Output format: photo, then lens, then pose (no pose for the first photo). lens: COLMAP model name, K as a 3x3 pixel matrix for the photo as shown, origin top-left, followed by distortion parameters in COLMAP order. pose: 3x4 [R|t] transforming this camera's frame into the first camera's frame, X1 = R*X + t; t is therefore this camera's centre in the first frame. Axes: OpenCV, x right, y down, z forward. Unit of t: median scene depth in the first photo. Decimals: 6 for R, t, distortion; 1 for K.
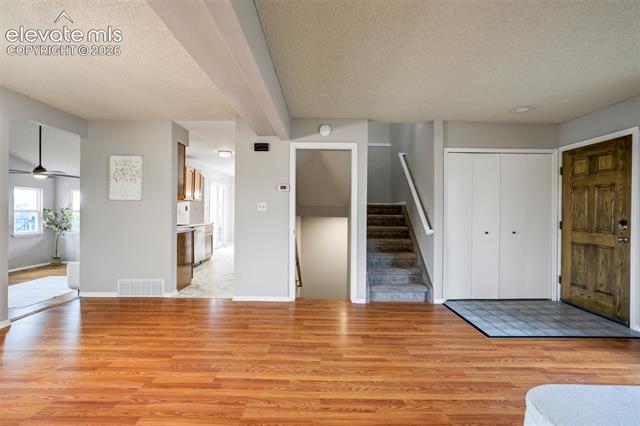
lens RADIAL K [[299.3, 0, 320.0], [0, 299.3, 213.0], [0, 0, 1]] dist [-0.041462, 0.024216]
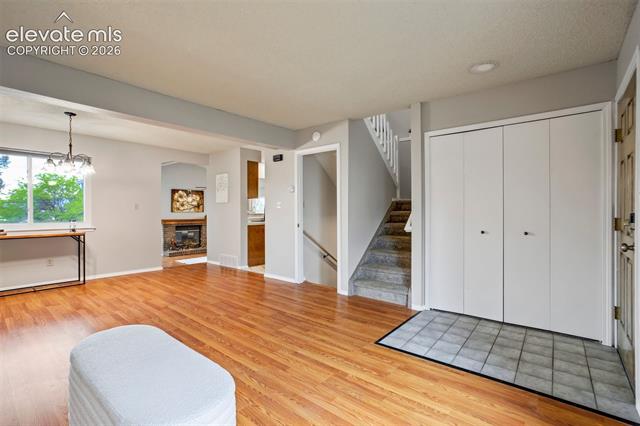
lens RADIAL K [[296.6, 0, 320.0], [0, 296.6, 213.0], [0, 0, 1]] dist [-0.026428, 0.000472]
pose [[0.769116, -0.005869, -0.639082, 0.766730], [0.003588, 0.999982, -0.004865, 0.020120], [0.639099, 0.001448, 0.769123, 0.147864]]
